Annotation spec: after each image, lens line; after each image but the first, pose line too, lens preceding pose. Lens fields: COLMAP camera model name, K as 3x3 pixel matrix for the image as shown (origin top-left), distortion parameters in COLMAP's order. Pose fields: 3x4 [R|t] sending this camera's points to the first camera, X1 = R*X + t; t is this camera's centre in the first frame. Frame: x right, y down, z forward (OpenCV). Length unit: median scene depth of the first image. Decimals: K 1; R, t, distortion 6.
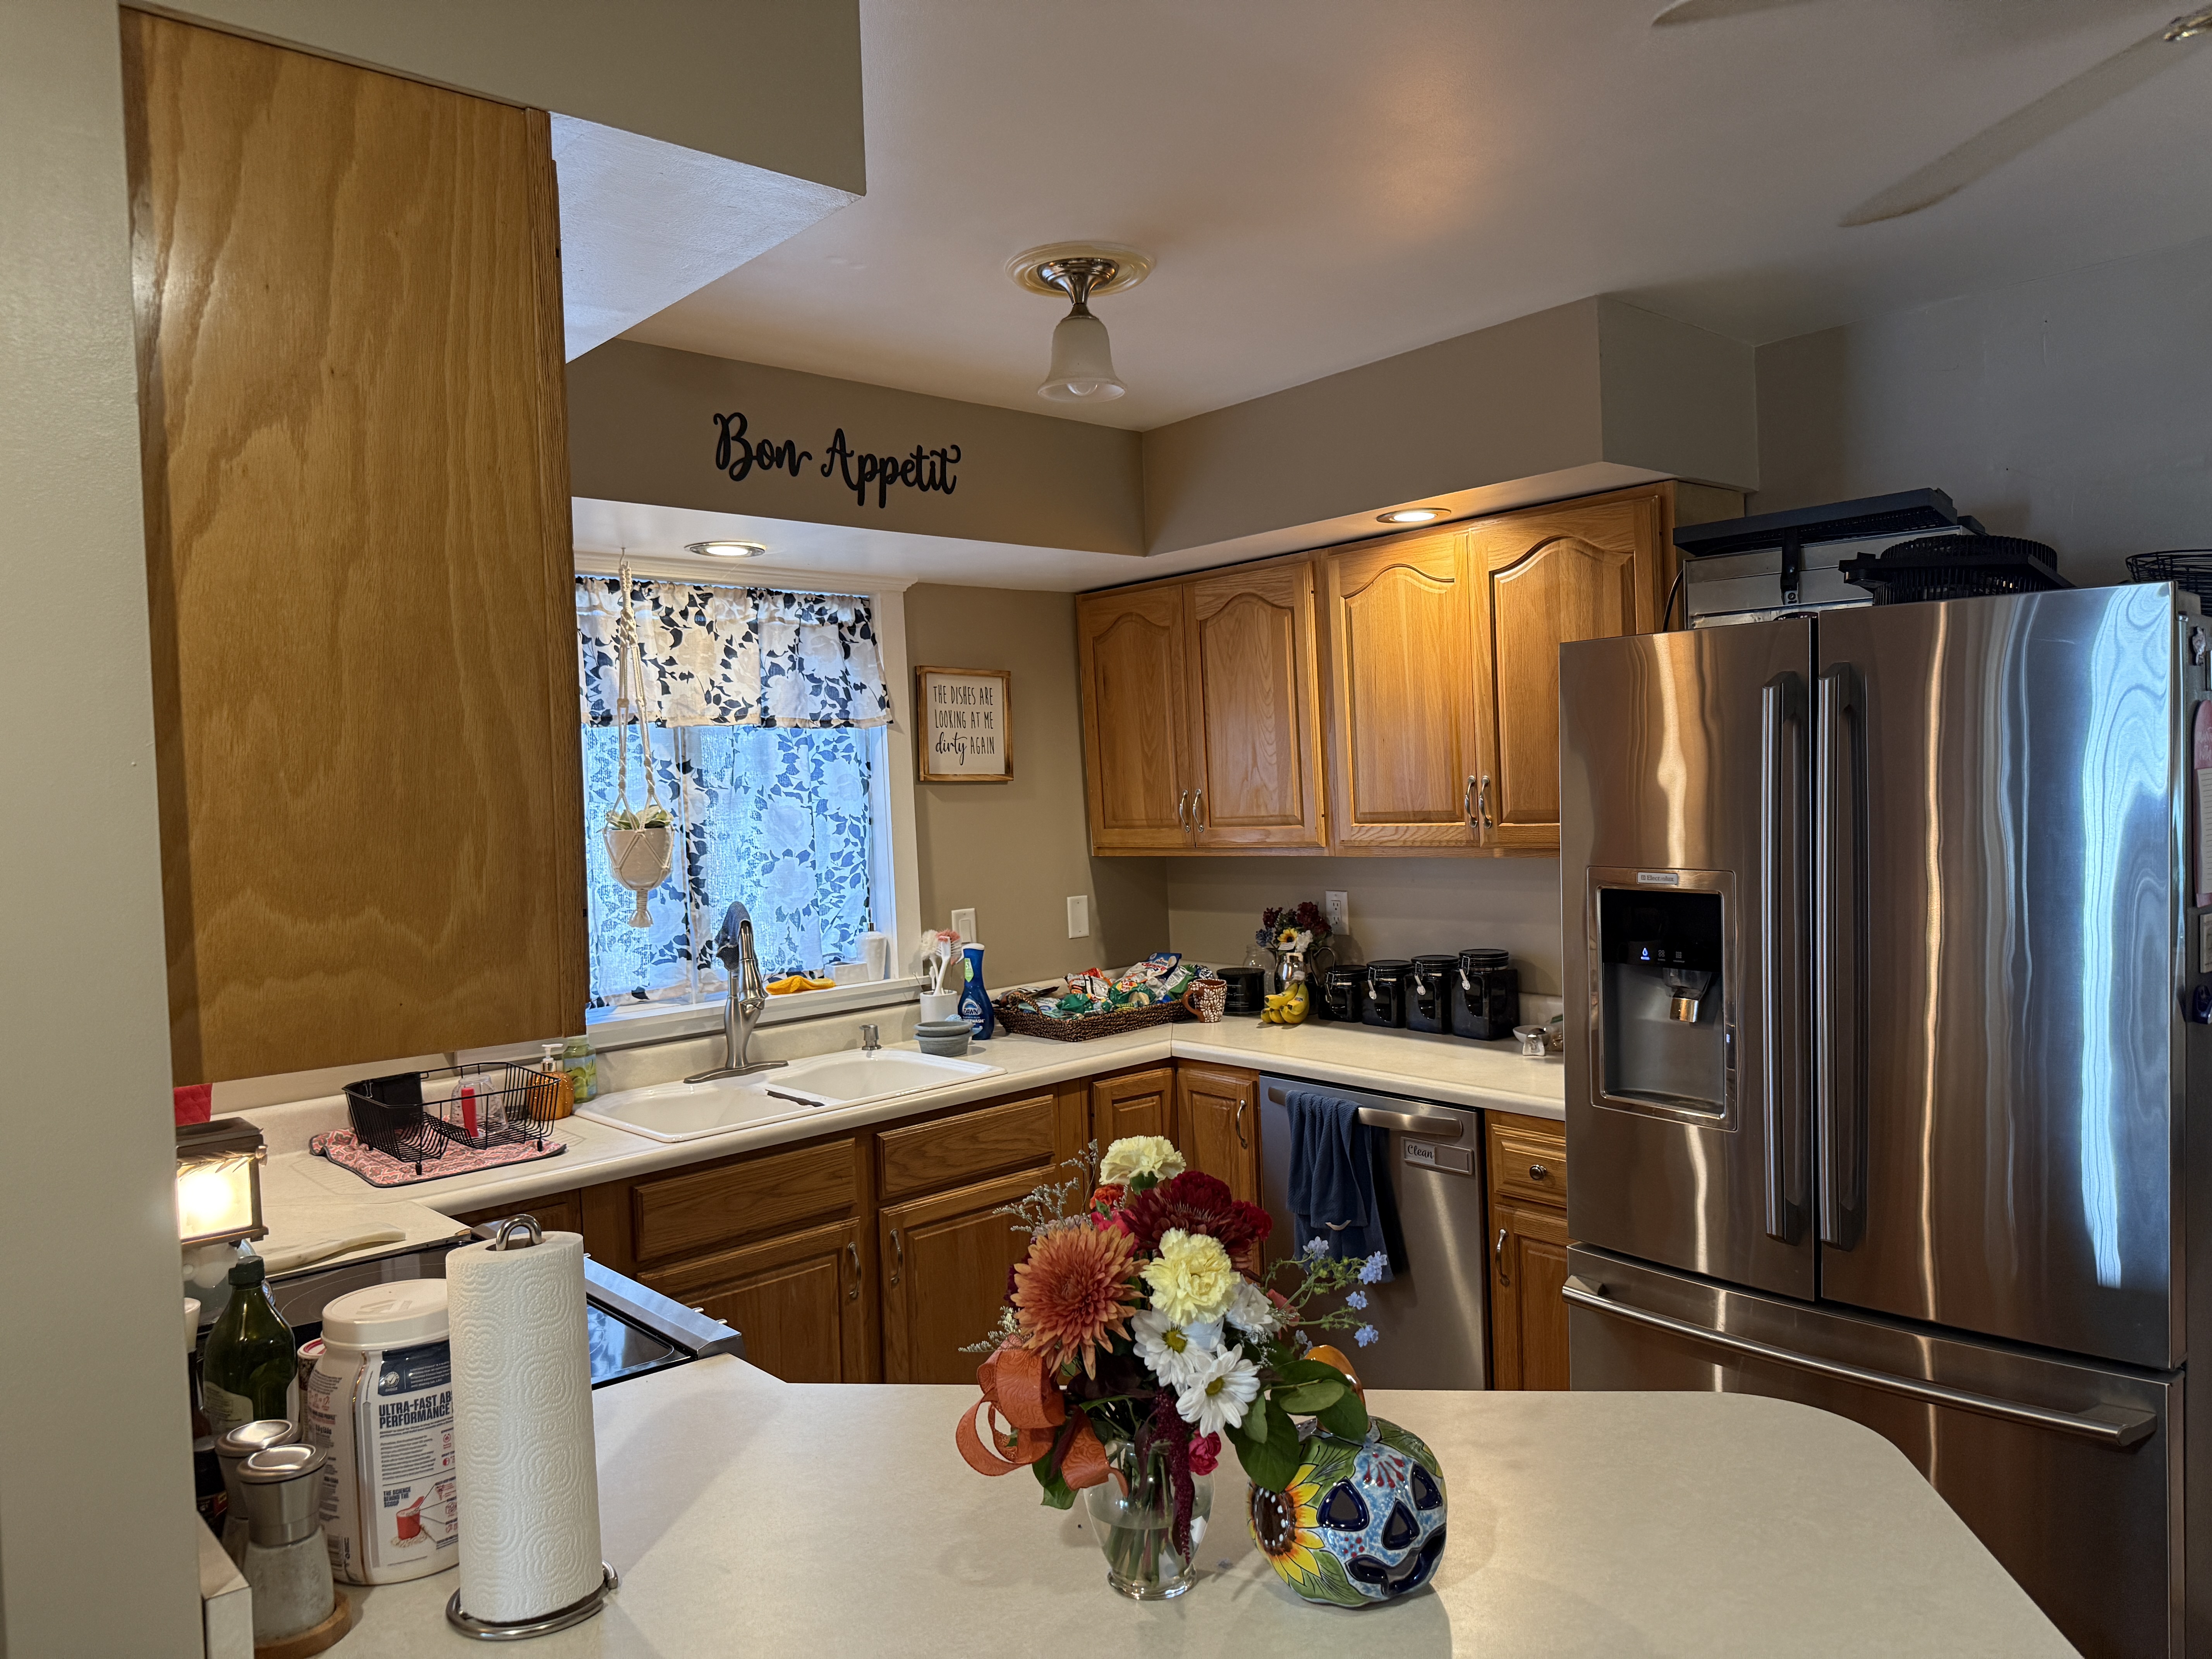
lens RADIAL K [[1546.0, 0, 1106.0], [0, 1546.0, 829.5], [0, 0, 1]] dist [0.094515, -0.128421]
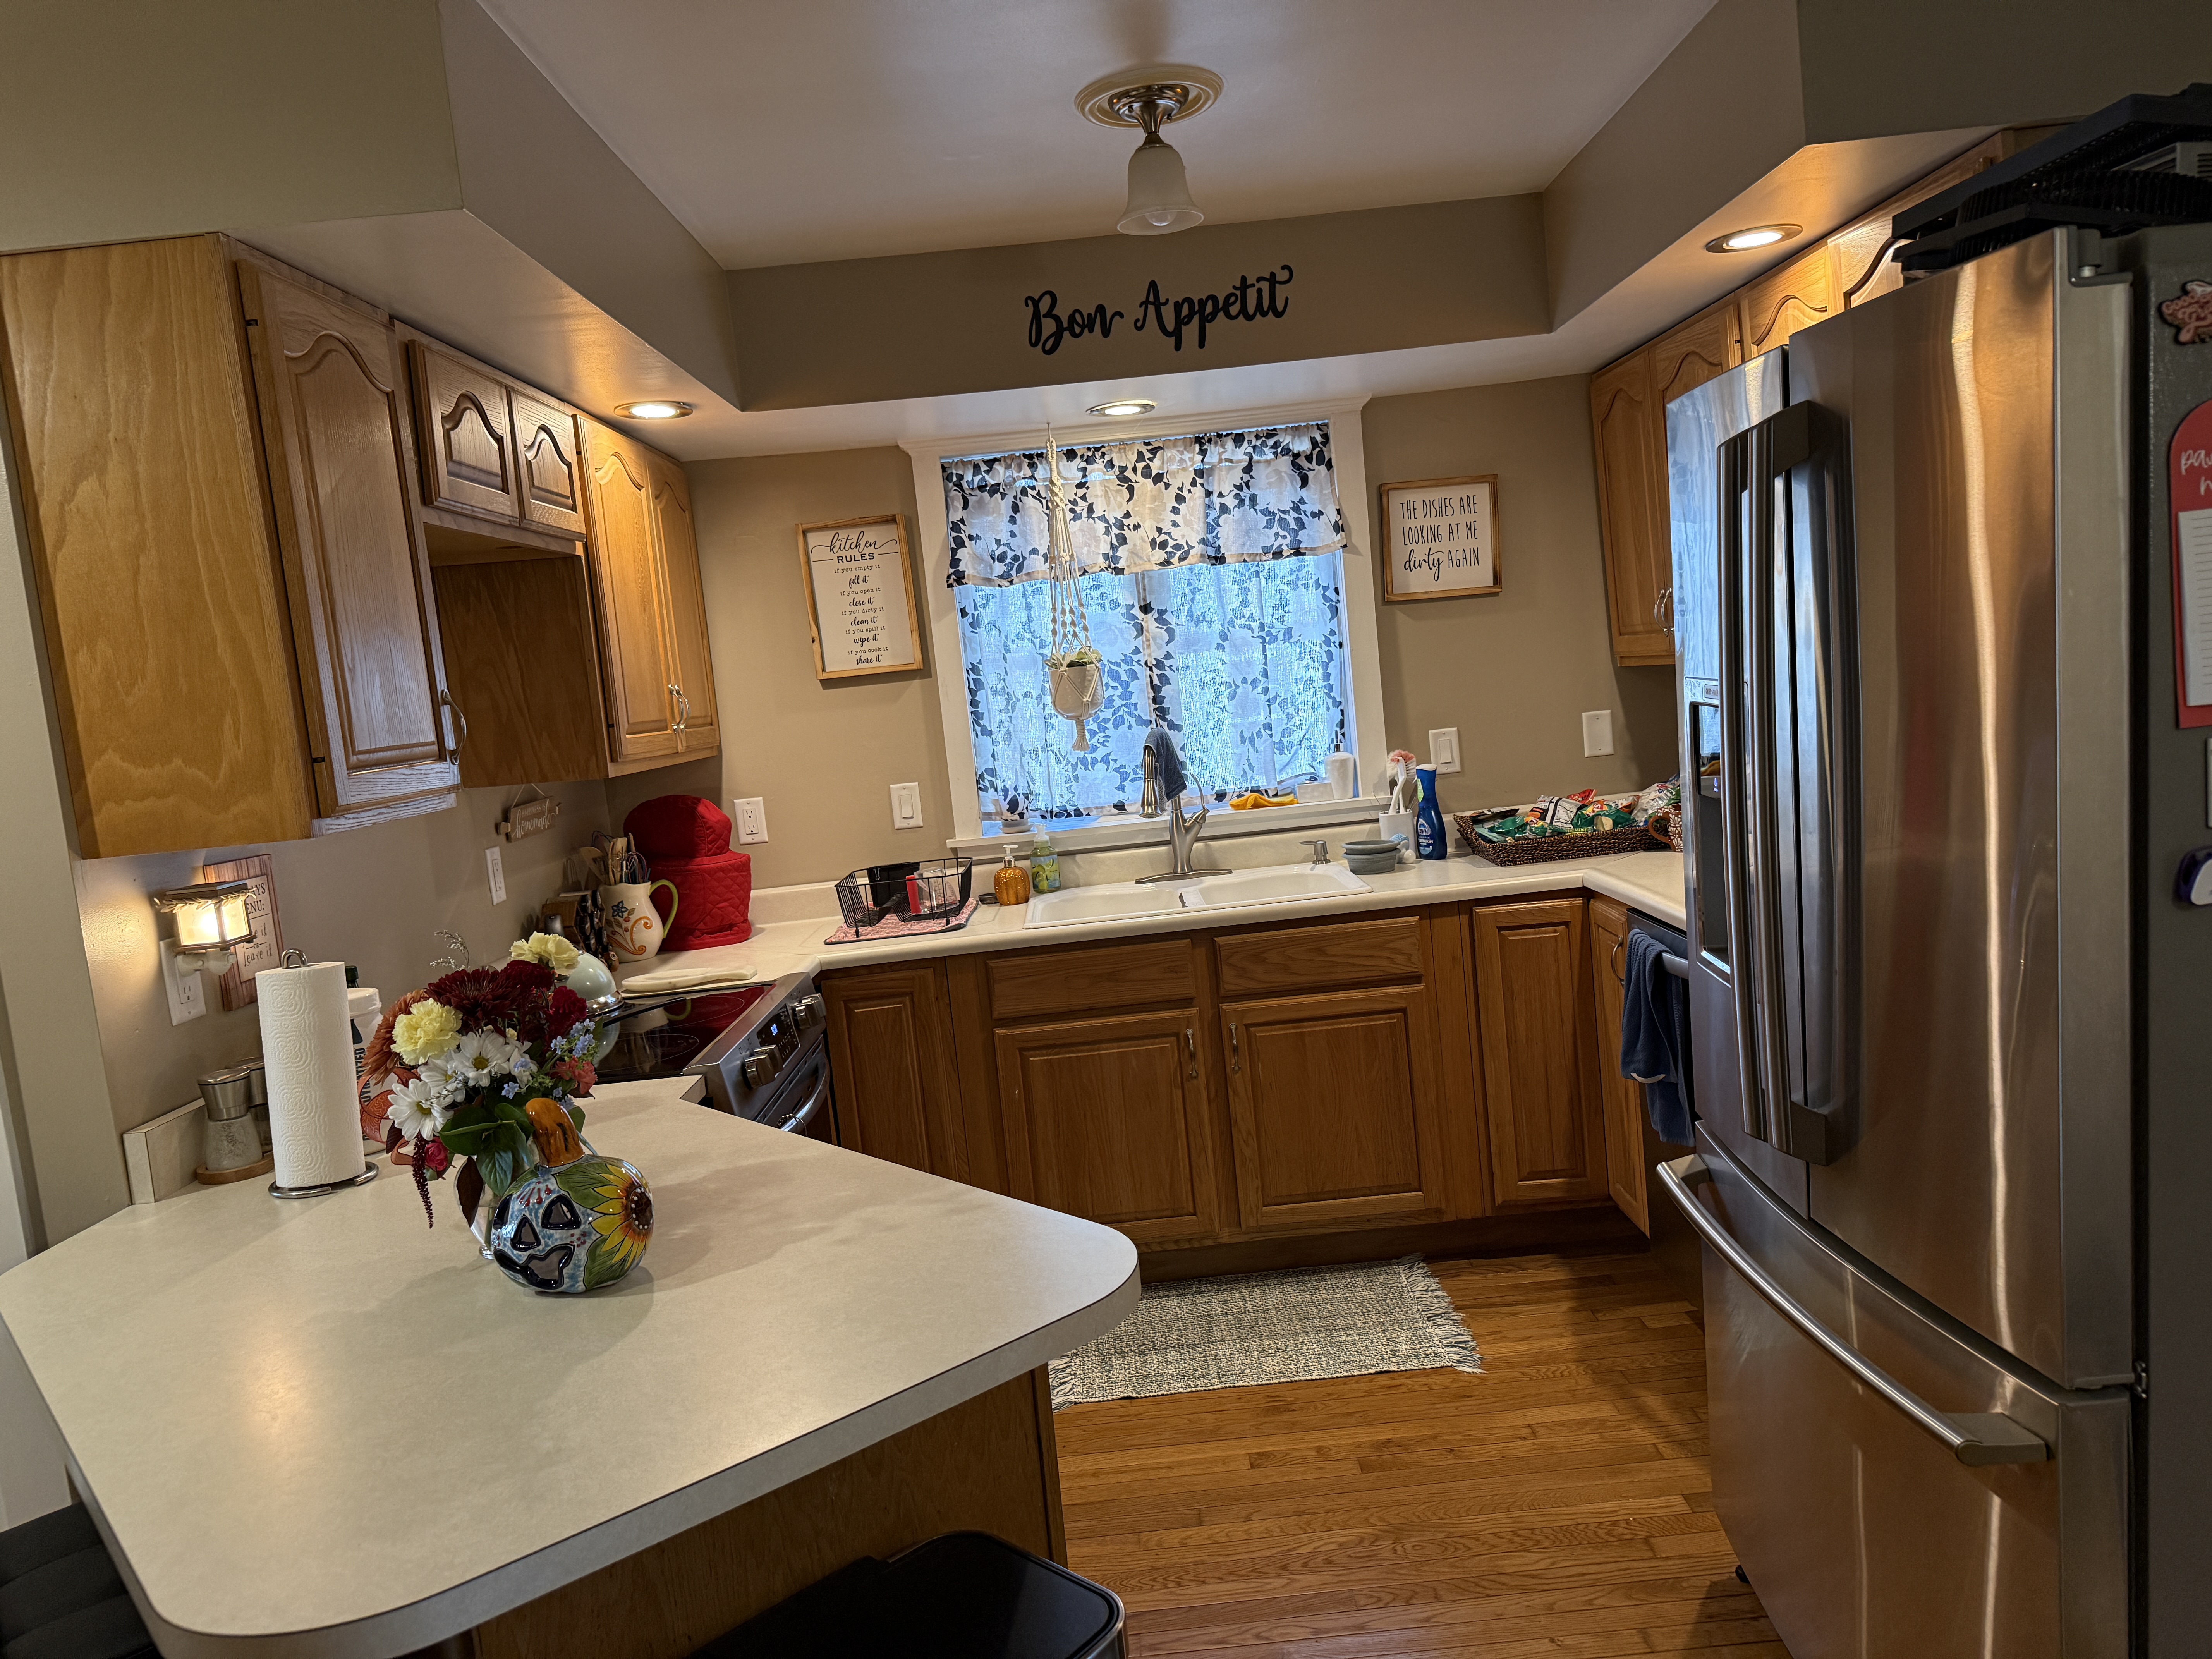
lens RADIAL K [[1553.4, 0, 1137.7], [0, 1553.4, 851.6], [0, 0, 1]] dist [0.126931, -0.130947]
pose [[0.742634, 0.040743, -0.668457, 0.493024], [0.053386, 0.991370, 0.119735, -0.000755], [0.667566, -0.124605, 0.734049, 0.141064]]
